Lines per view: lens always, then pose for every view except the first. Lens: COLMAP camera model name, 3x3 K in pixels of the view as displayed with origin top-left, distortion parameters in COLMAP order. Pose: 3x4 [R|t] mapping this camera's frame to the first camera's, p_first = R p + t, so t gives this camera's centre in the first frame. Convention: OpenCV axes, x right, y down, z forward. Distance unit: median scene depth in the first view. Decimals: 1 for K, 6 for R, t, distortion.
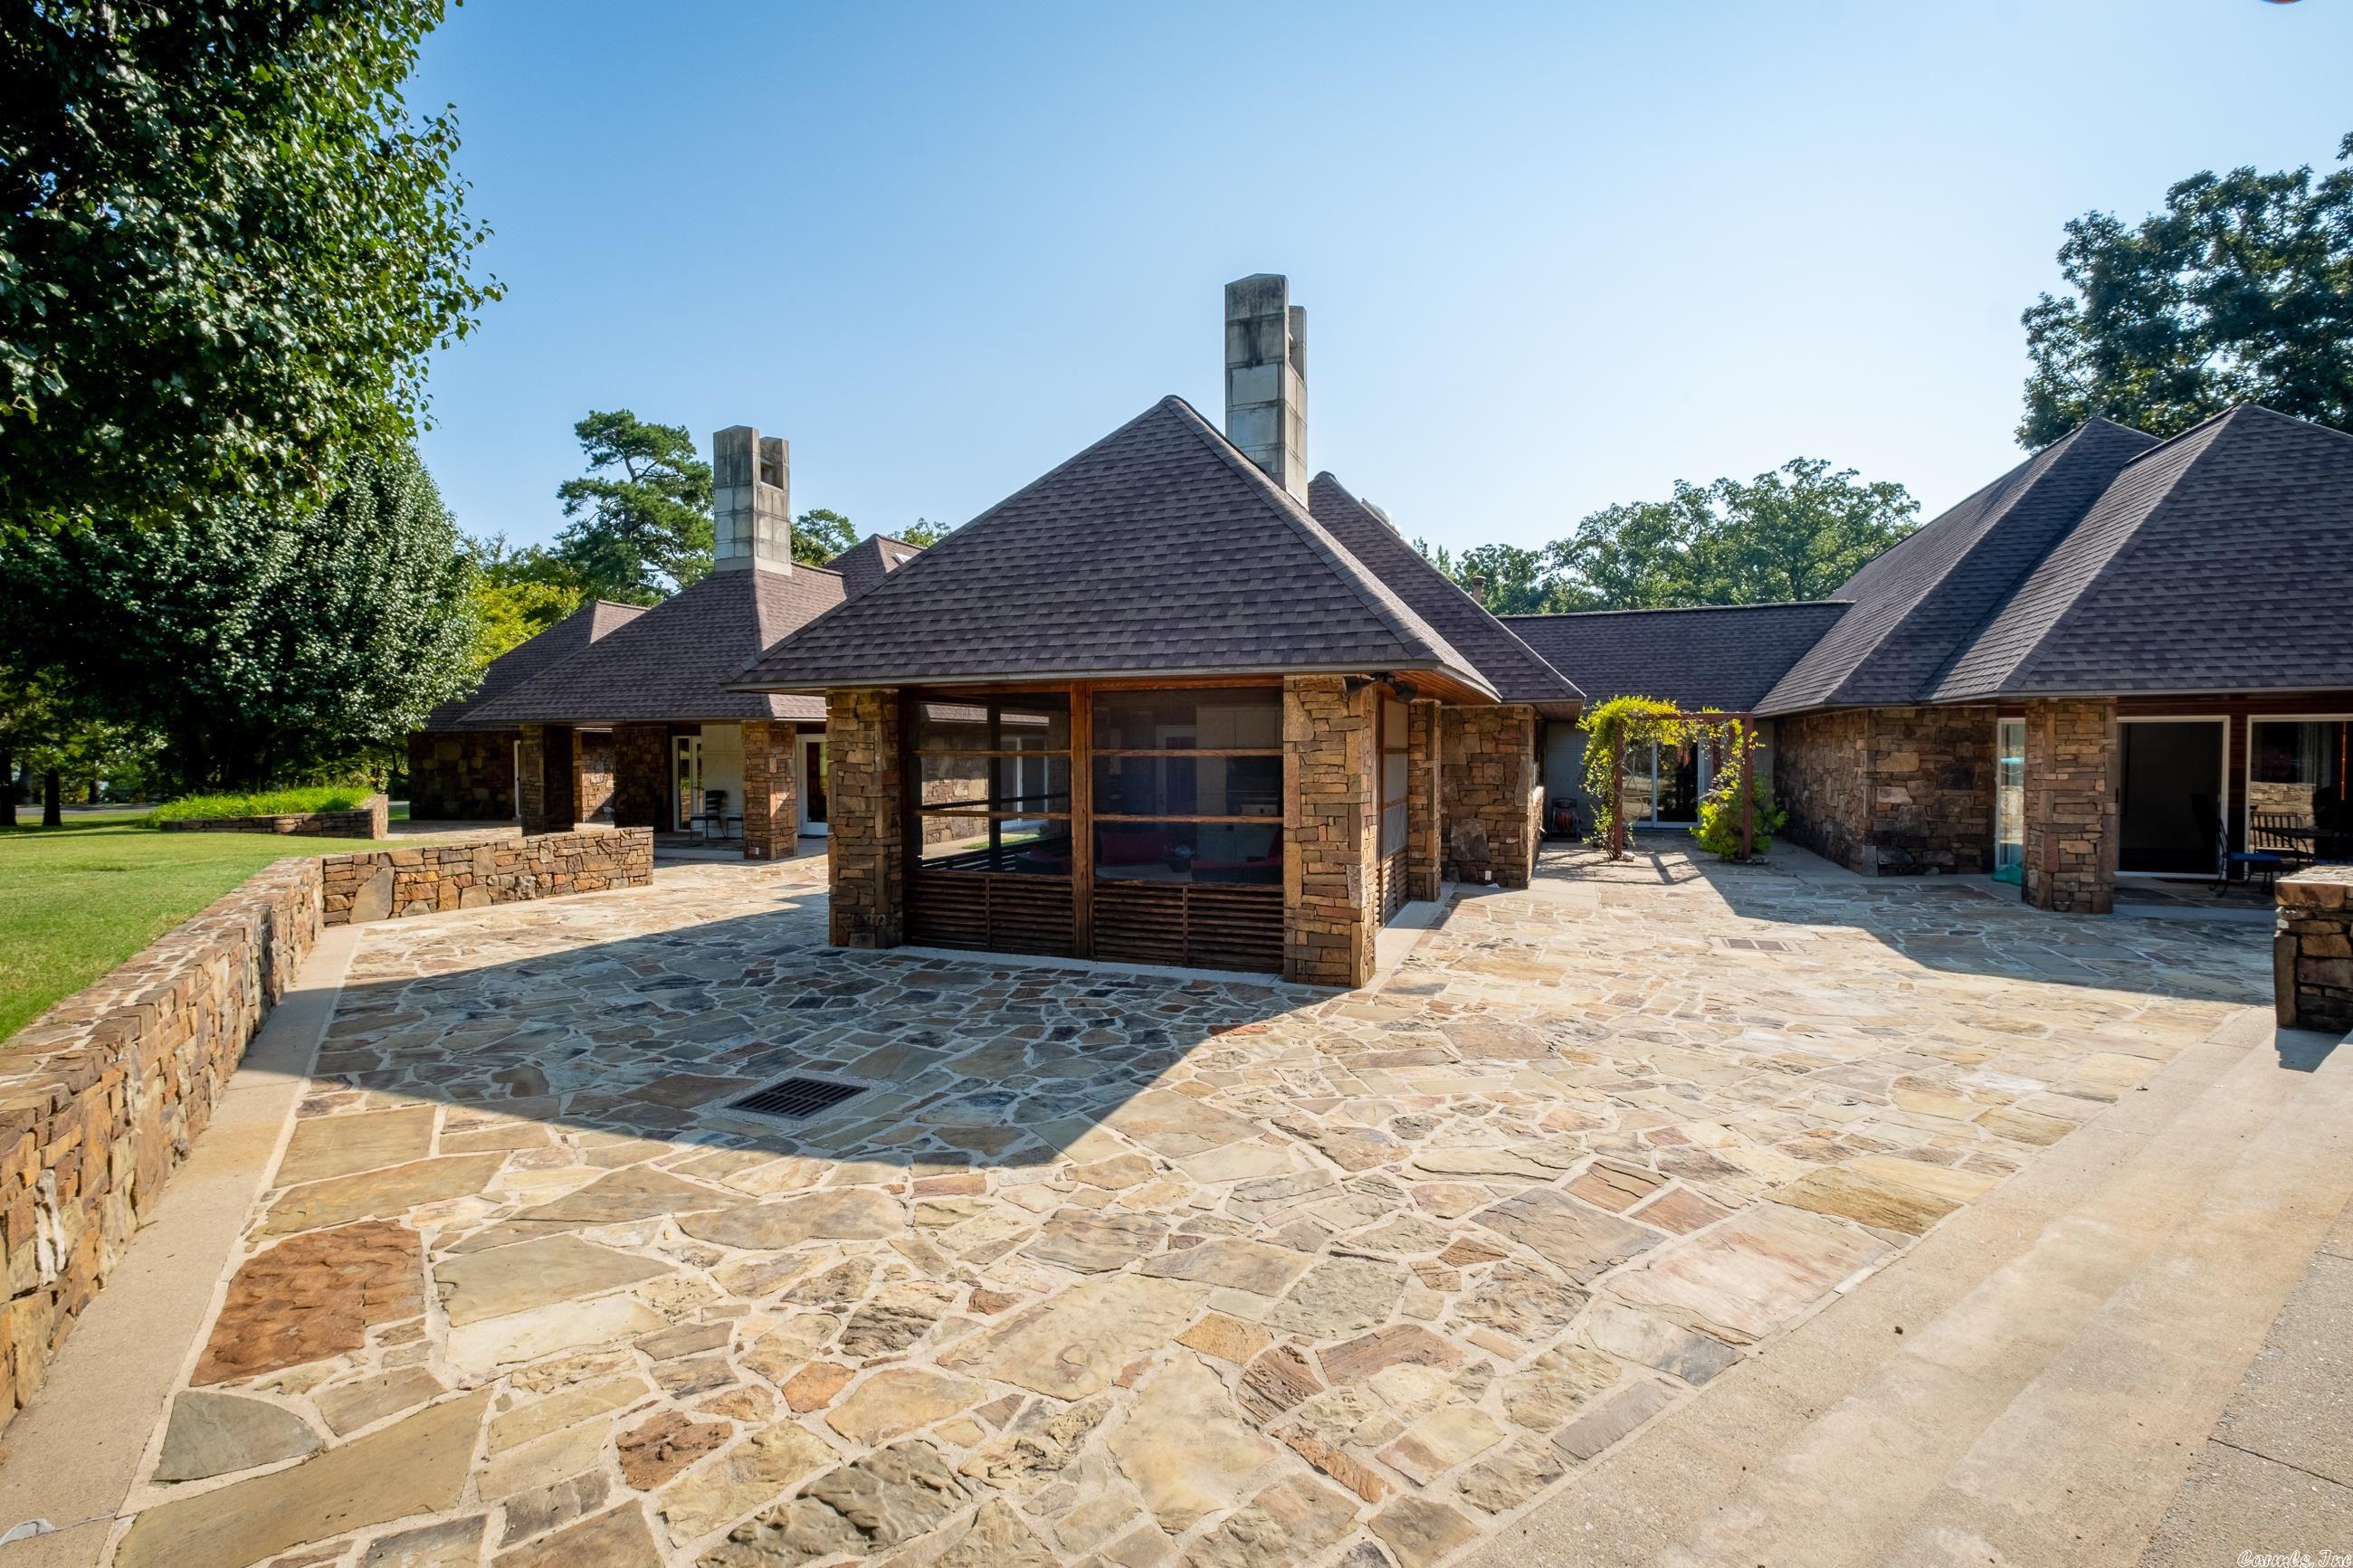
lens RADIAL K [[1038.3, 0, 1176.0], [0, 1038.3, 776.8], [0, 0, 1]] dist [0.000777, 0.000422]
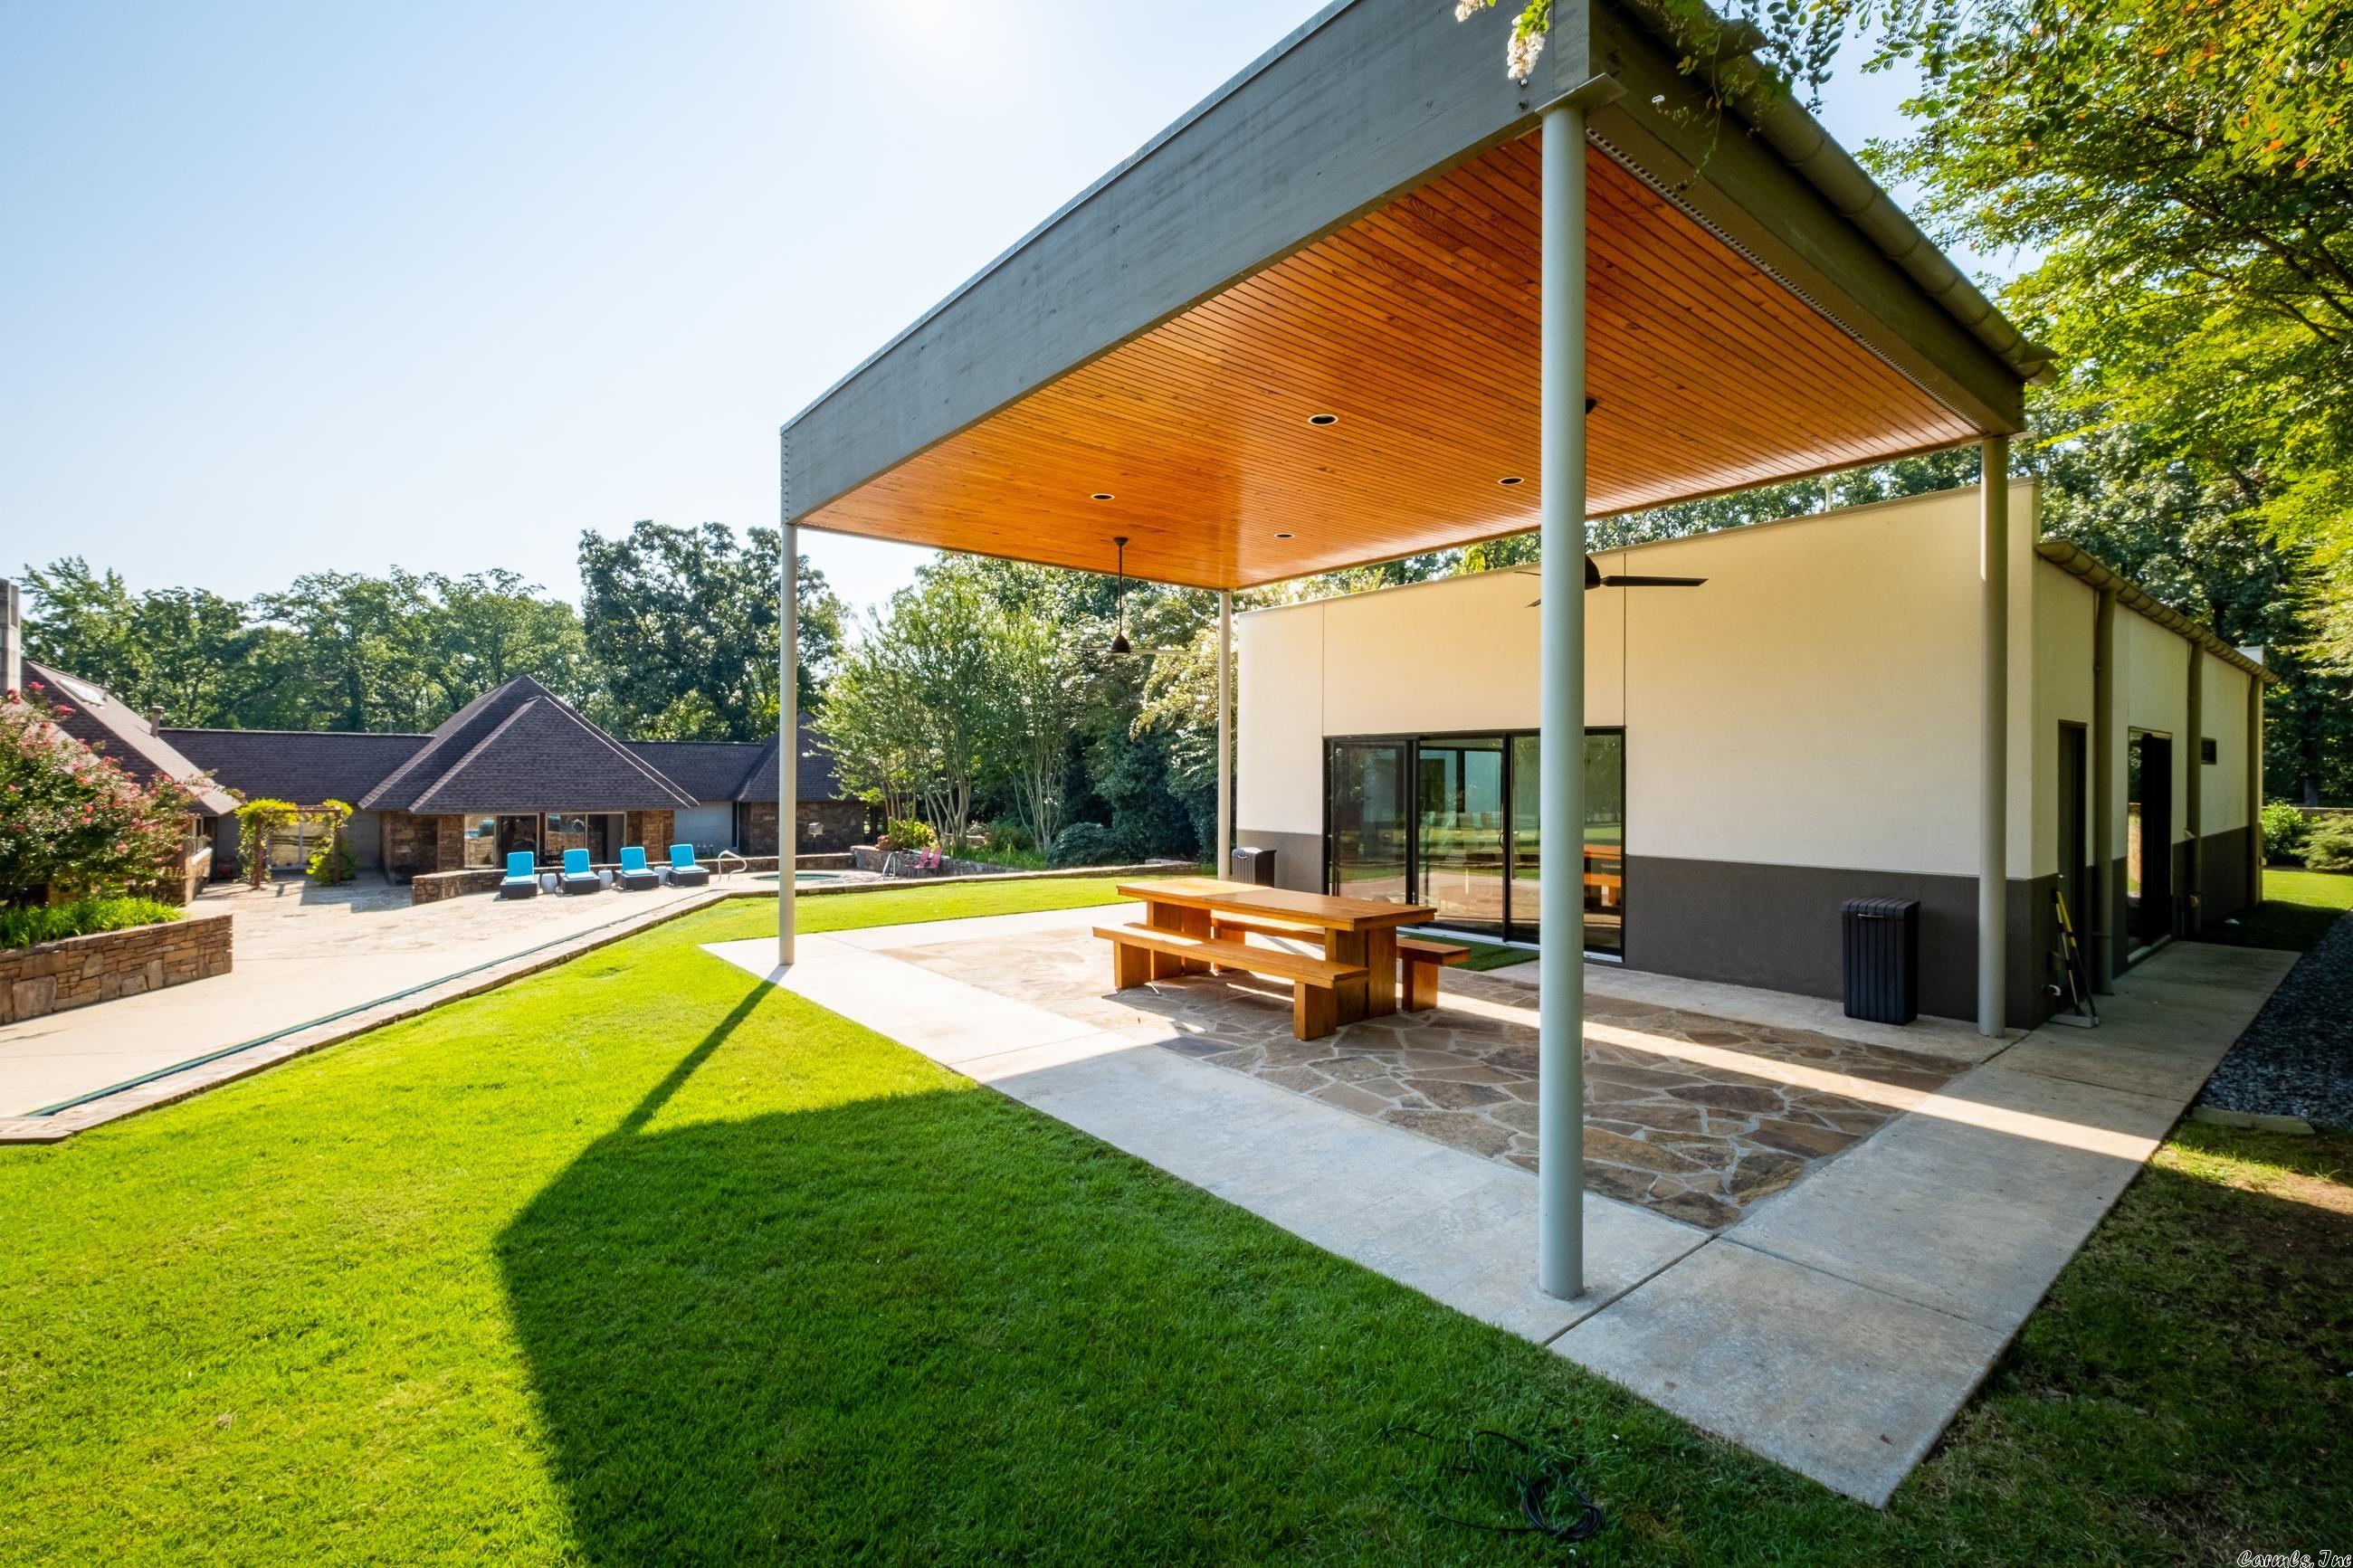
lens RADIAL K [[1038.3, 0, 1175.9], [0, 1038.3, 780.6], [0, 0, 1]] dist [0.000777, 0.000422]
pose [[0.496752, 0.003135, 0.867887, -0.095728], [0.012130, 0.999871, -0.010555, -0.019026], [-0.867808, 0.015771, 0.496649, -0.347491]]
